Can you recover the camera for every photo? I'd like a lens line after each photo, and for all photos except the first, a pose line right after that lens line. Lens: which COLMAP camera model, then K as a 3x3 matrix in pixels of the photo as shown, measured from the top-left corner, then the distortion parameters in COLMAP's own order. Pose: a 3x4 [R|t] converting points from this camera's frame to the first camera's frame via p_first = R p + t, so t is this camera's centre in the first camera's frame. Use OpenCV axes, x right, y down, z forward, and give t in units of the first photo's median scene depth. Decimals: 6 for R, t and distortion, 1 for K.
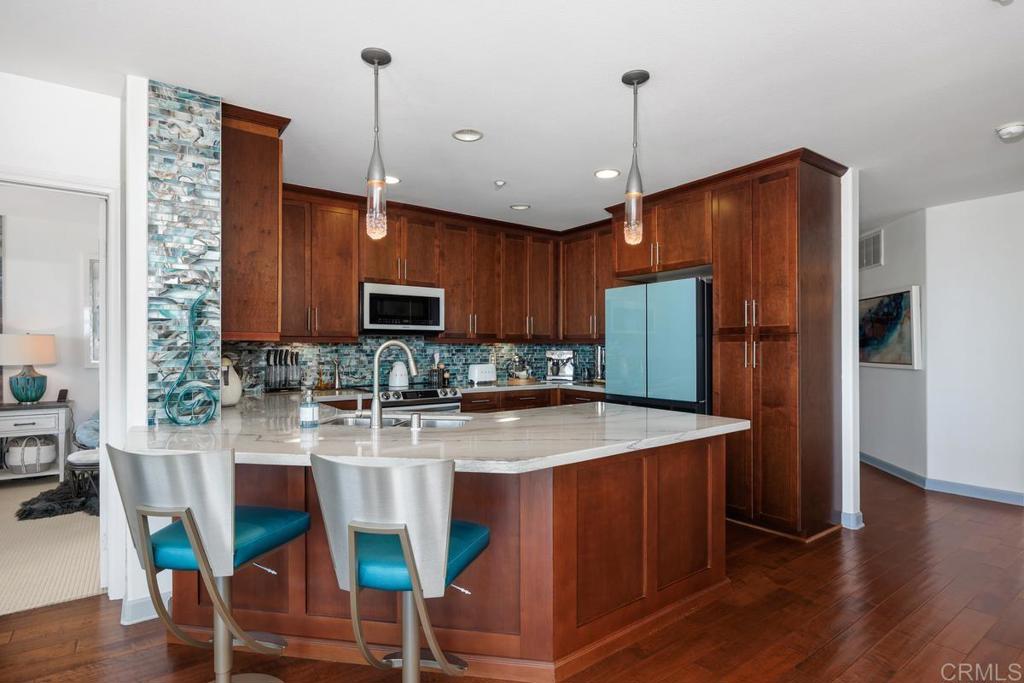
lens RADIAL K [[528.1, 0, 516.2], [0, 528.1, 342.7], [0, 0, 1]] dist [0.000295, -0.000012]
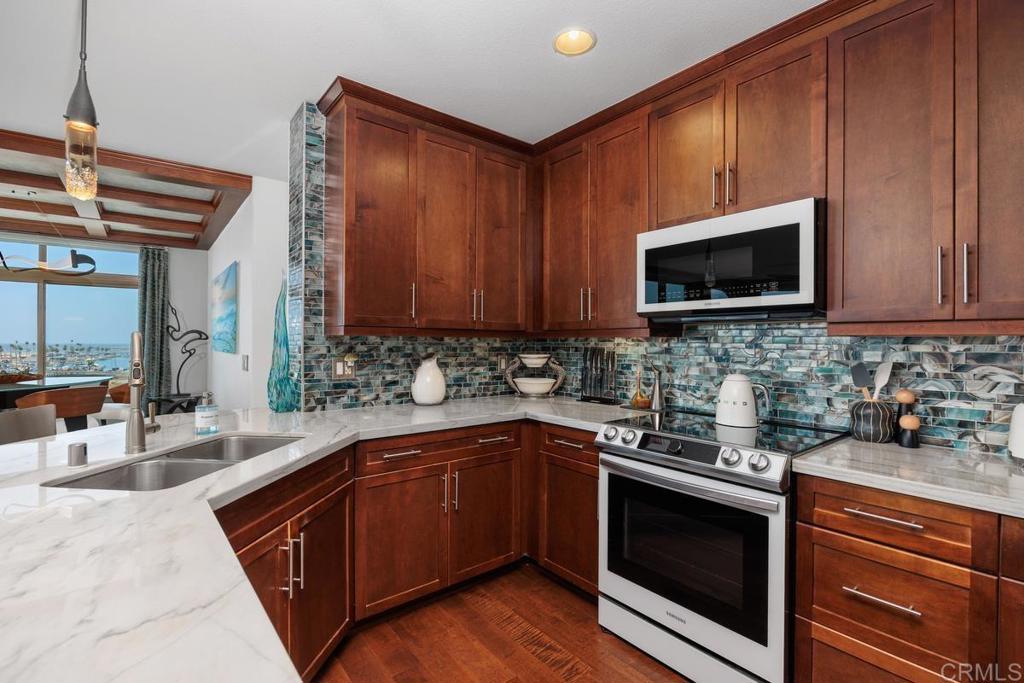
lens RADIAL K [[468.4, 0, 512.6], [0, 468.4, 339.2], [0, 0, 1]] dist [-0.005195, -0.001722]
pose [[0.034857, -0.007898, -0.999361, 0.185097], [0.000541, 0.999969, -0.007884, 0.005522], [0.999392, -0.000266, 0.034860, 0.696802]]
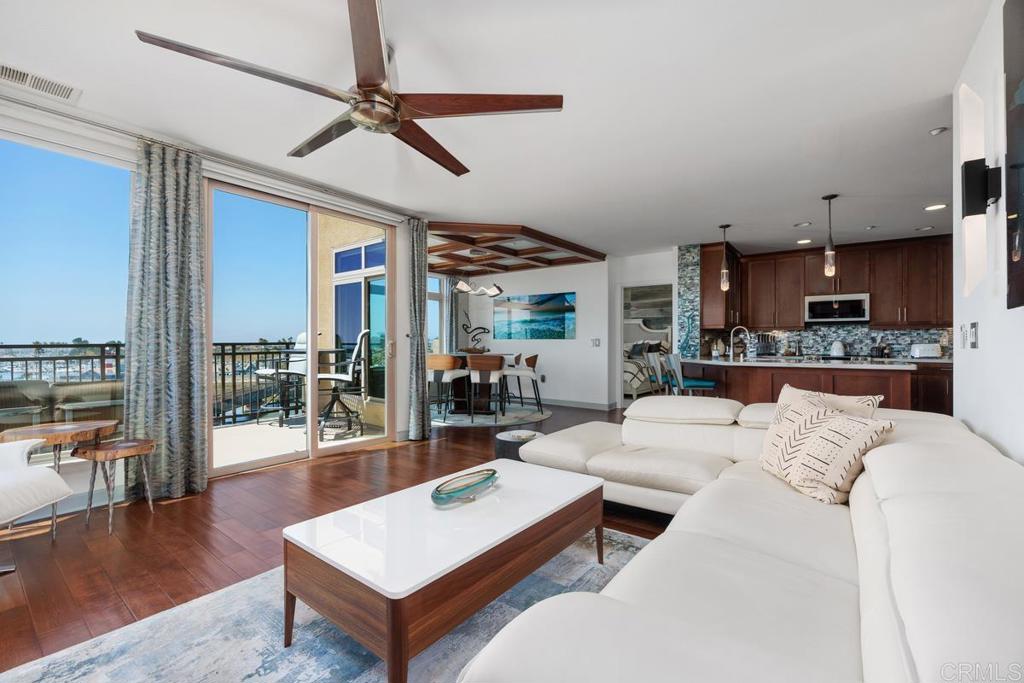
lens RADIAL K [[446.6, 0, 511.0], [0, 446.6, 345.3], [0, 0, 1]] dist [-0.000638, 0.000049]
pose [[0.275396, 0.004873, -0.961319, 0.753195], [0.002858, 0.999979, 0.005888, 0.035005], [0.961327, -0.004369, 0.275376, -0.327749]]
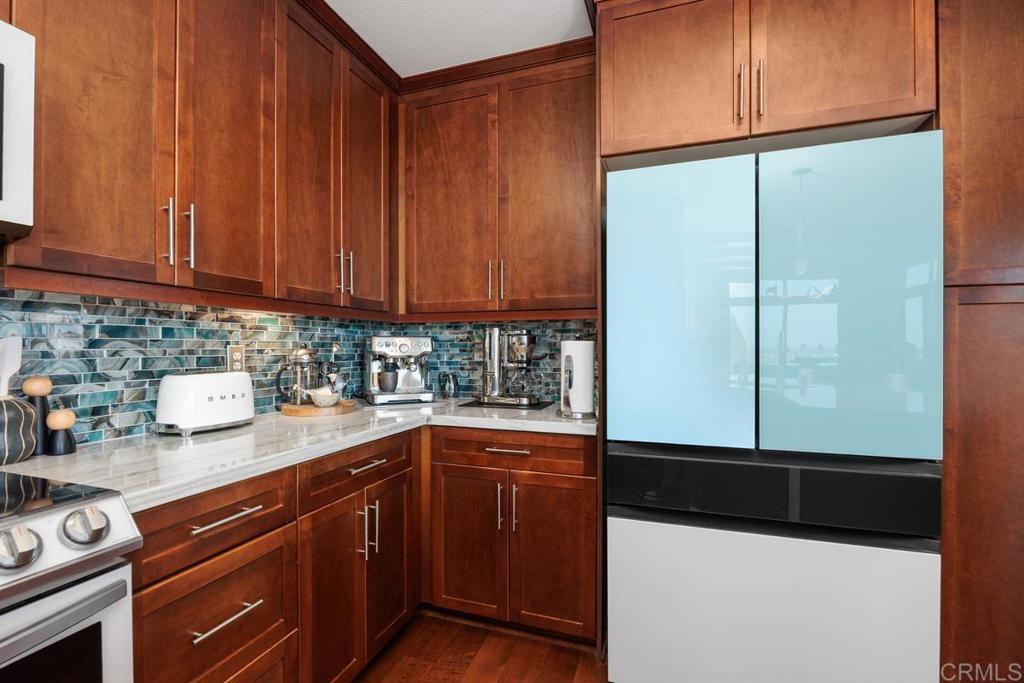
lens RADIAL K [[468.4, 0, 508.1], [0, 468.4, 347.1], [0, 0, 1]] dist [-0.005195, -0.001722]
pose [[0.831161, -0.000372, 0.556032, -0.073059], [-0.003416, 0.999977, 0.005775, 0.022405], [-0.556022, -0.006699, 0.831141, 0.665527]]
